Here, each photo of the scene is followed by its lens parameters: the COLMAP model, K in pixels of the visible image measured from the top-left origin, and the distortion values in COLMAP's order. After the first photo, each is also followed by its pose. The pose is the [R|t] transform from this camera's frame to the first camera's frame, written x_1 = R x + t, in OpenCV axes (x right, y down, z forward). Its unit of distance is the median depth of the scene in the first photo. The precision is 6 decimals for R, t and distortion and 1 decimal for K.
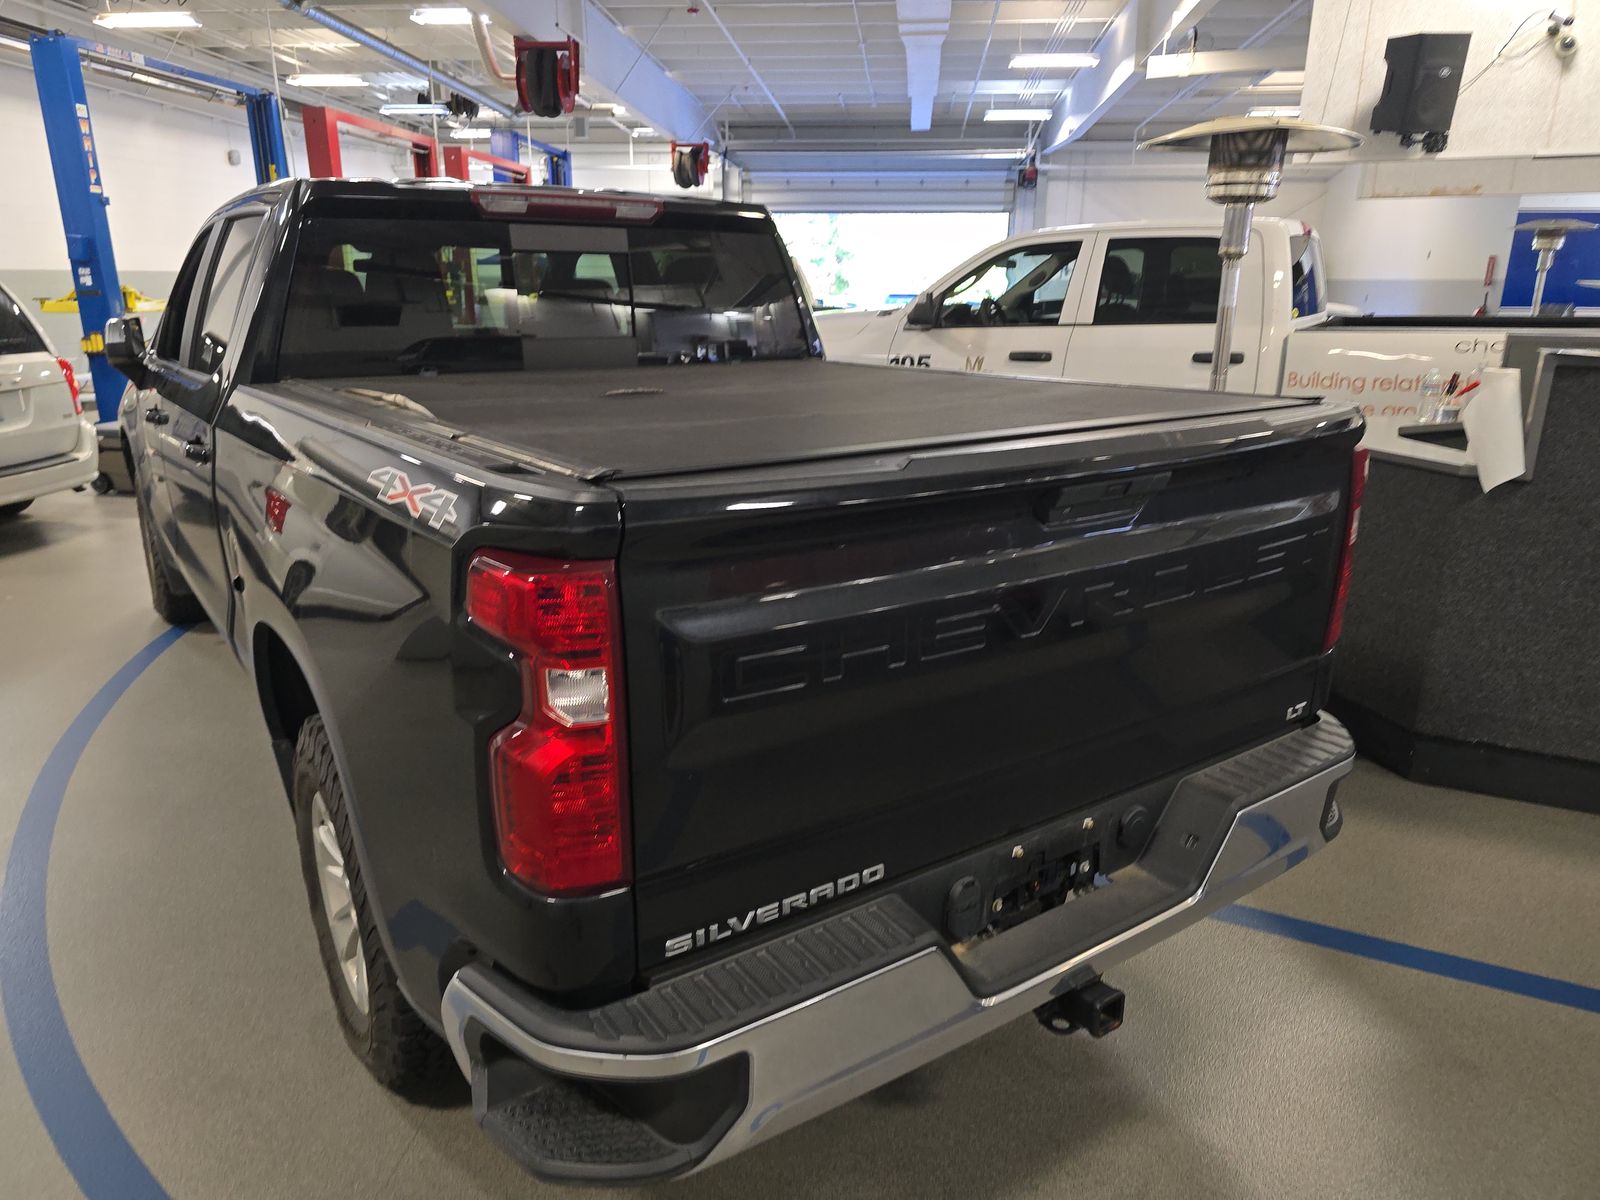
lens RADIAL K [[1061.7, 0, 808.4], [0, 1061.7, 596.4], [0, 0, 1]] dist [0.029033, -0.028461]
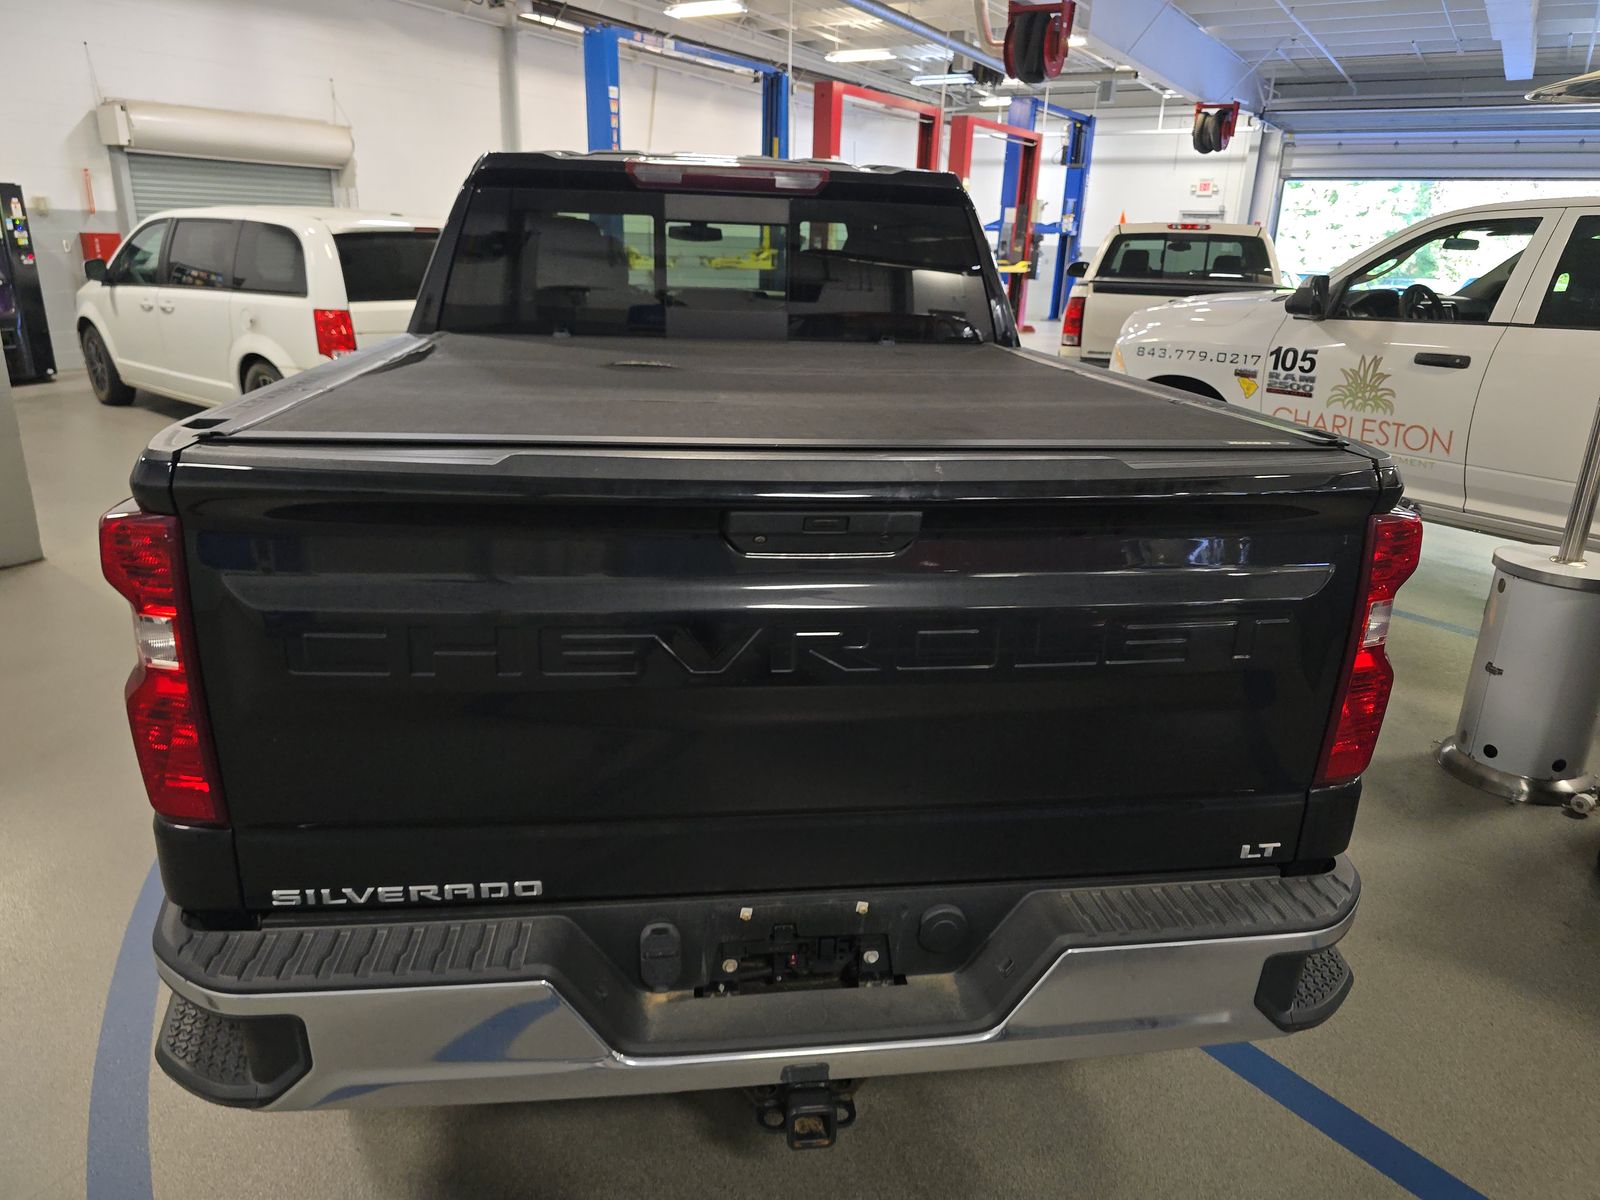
lens RADIAL K [[1061.7, 0, 808.4], [0, 1061.7, 596.4], [0, 0, 1]] dist [0.029033, -0.028461]
pose [[0.889837, 0.167811, -0.424298, 0.071960], [-0.156342, 0.985756, 0.061988, -0.010520], [0.428657, 0.011176, 0.903398, 0.027366]]
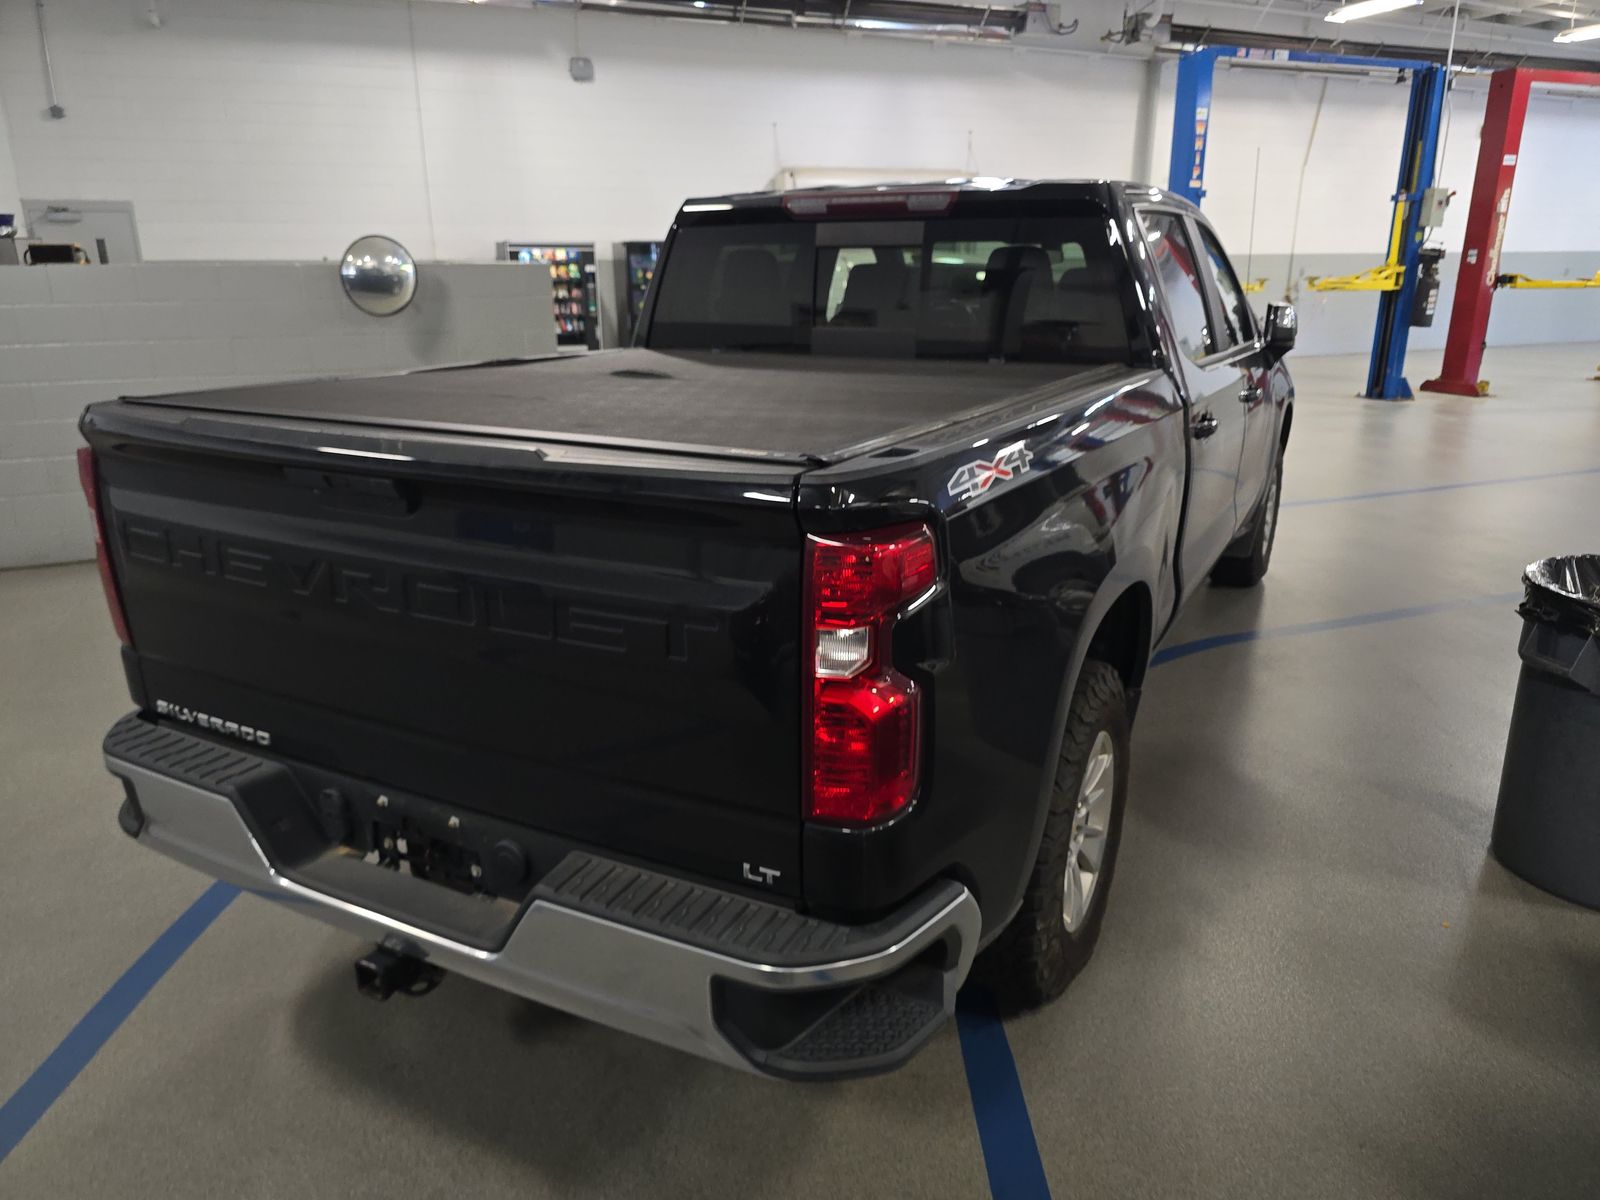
lens RADIAL K [[1091.5, 0, 800.0], [0, 1091.5, 600.0], [0, 0, 1]] dist [-0.007772, -0.002591]
pose [[0.462230, 0.253774, -0.849672, 0.163933], [-0.240877, 0.958080, 0.155113, -0.030204], [0.853417, 0.132969, 0.503982, 0.096708]]
